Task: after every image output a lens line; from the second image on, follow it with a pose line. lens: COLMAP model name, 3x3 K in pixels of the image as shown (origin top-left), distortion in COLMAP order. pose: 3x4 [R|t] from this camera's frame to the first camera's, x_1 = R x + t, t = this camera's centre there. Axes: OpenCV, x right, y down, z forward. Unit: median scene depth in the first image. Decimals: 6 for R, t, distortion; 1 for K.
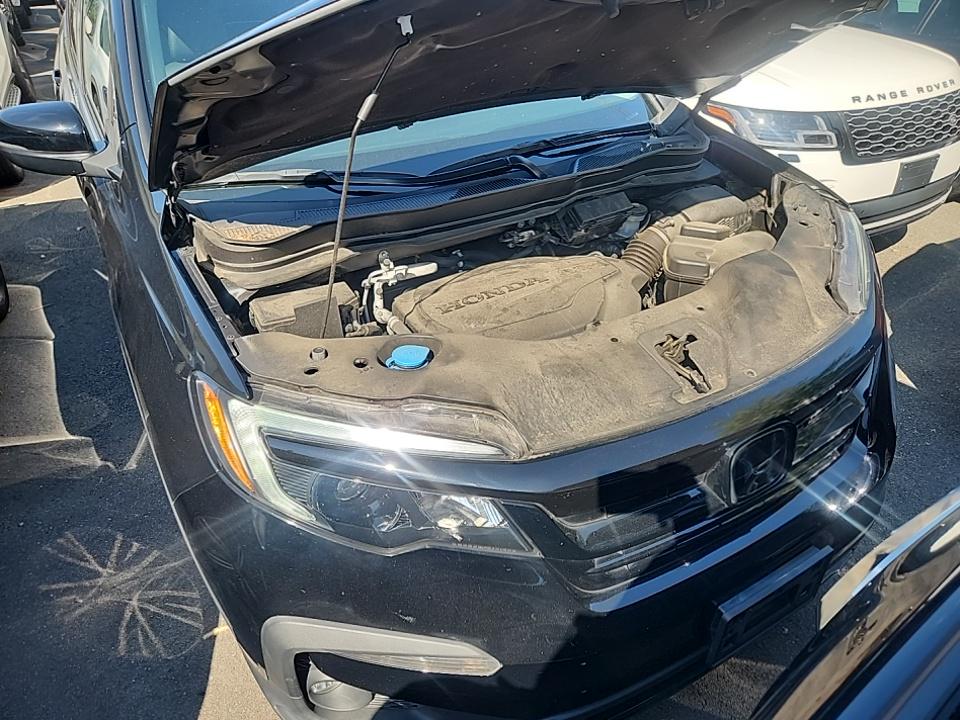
lens RADIAL K [[643.7, 0, 483.0], [0, 643.7, 347.9], [0, 0, 1]] dist [0.081482, -0.076347]
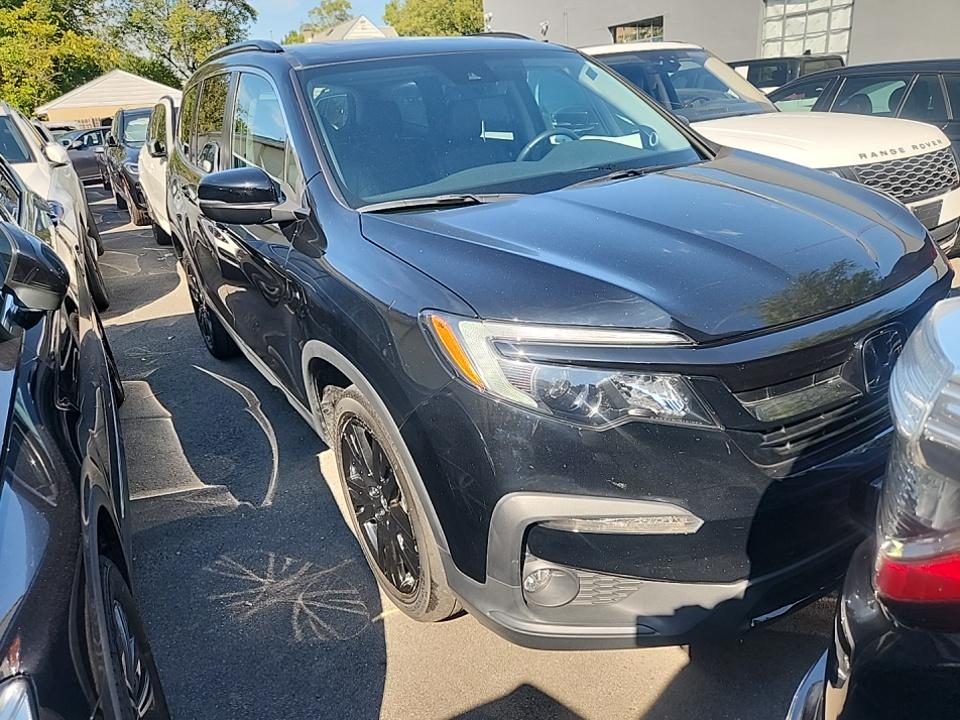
lens RADIAL K [[642.2, 0, 483.3], [0, 642.2, 359.0], [0, 0, 1]] dist [0.085104, -0.088175]
pose [[0.997100, -0.076086, -0.001744, -0.195518], [0.074290, 0.978028, -0.194790, 0.226466], [0.016527, 0.194096, 0.980843, -0.124987]]
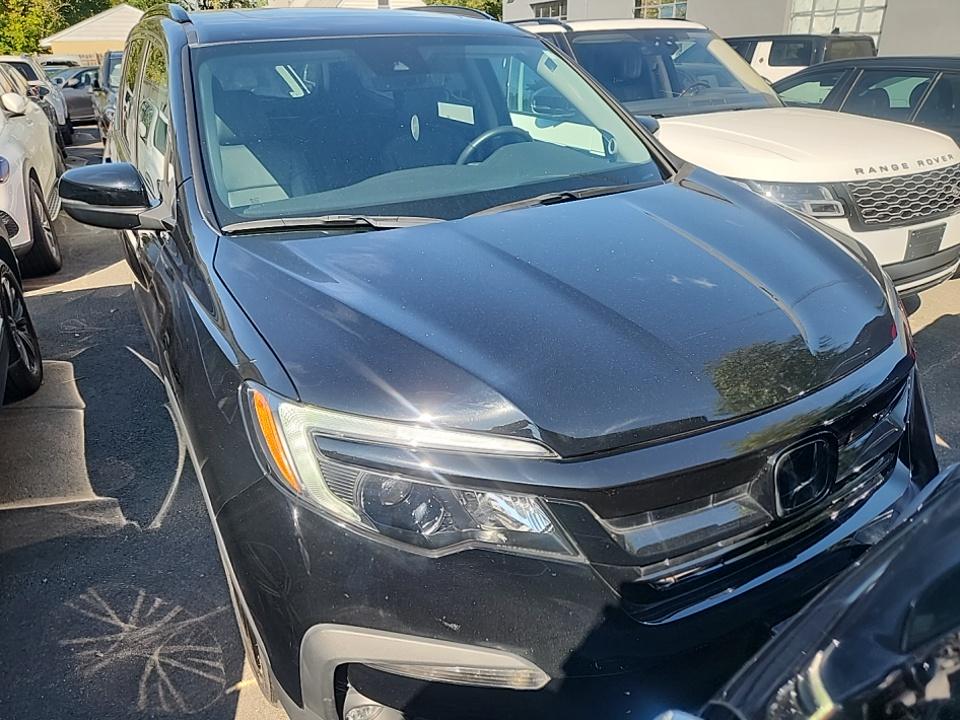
lens RADIAL K [[643.2, 0, 474.8], [0, 643.2, 356.3], [0, 0, 1]] dist [0.087987, -0.083123]
pose [[0.999651, -0.009247, -0.024752, -0.030083], [0.005655, 0.989931, -0.141436, 0.086541], [0.025811, 0.141247, 0.989638, -0.013097]]
